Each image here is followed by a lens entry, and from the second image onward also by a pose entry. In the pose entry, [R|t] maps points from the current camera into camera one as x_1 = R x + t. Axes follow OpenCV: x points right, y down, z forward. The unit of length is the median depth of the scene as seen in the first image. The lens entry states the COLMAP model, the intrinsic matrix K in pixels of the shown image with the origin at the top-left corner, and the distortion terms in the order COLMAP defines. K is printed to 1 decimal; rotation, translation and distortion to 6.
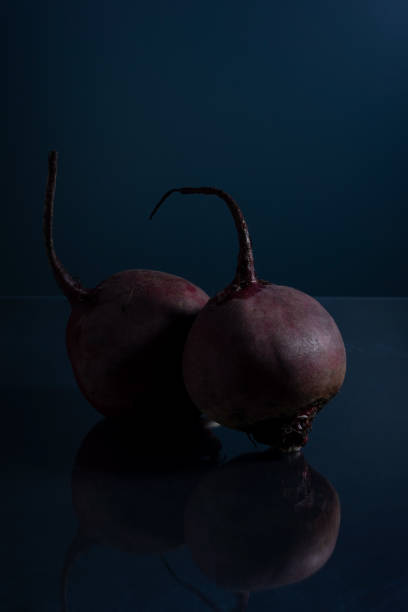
lens RADIAL K [[945.1, 0, 204.0], [0, 945.1, 306.0], [0, 0, 1]] dist [0.001103, -0.024277]
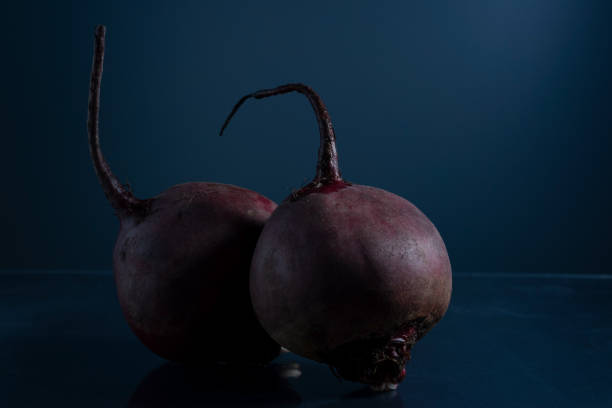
lens RADIAL K [[945.1, 0, 306.0], [0, 945.1, 204.0], [0, 0, 1]] dist [0.001103, -0.024277]
pose [[0.999973, 0.004009, -0.006154, 0.030746], [-0.005031, 0.984332, -0.176255, 0.142380], [0.005351, 0.176282, 0.984325, 0.195042]]
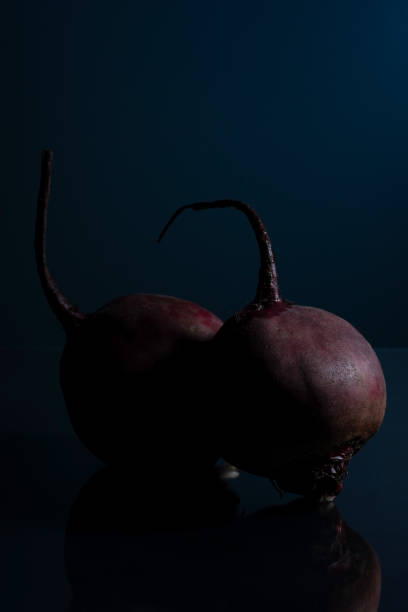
lens RADIAL K [[945.1, 0, 204.0], [0, 945.1, 306.0], [0, 0, 1]] dist [0.001103, -0.024277]
pose [[0.999904, 0.002406, -0.013667, -0.002379], [-0.003709, 0.995363, -0.096113, 0.062582], [0.013372, 0.096155, 0.995277, 0.146578]]
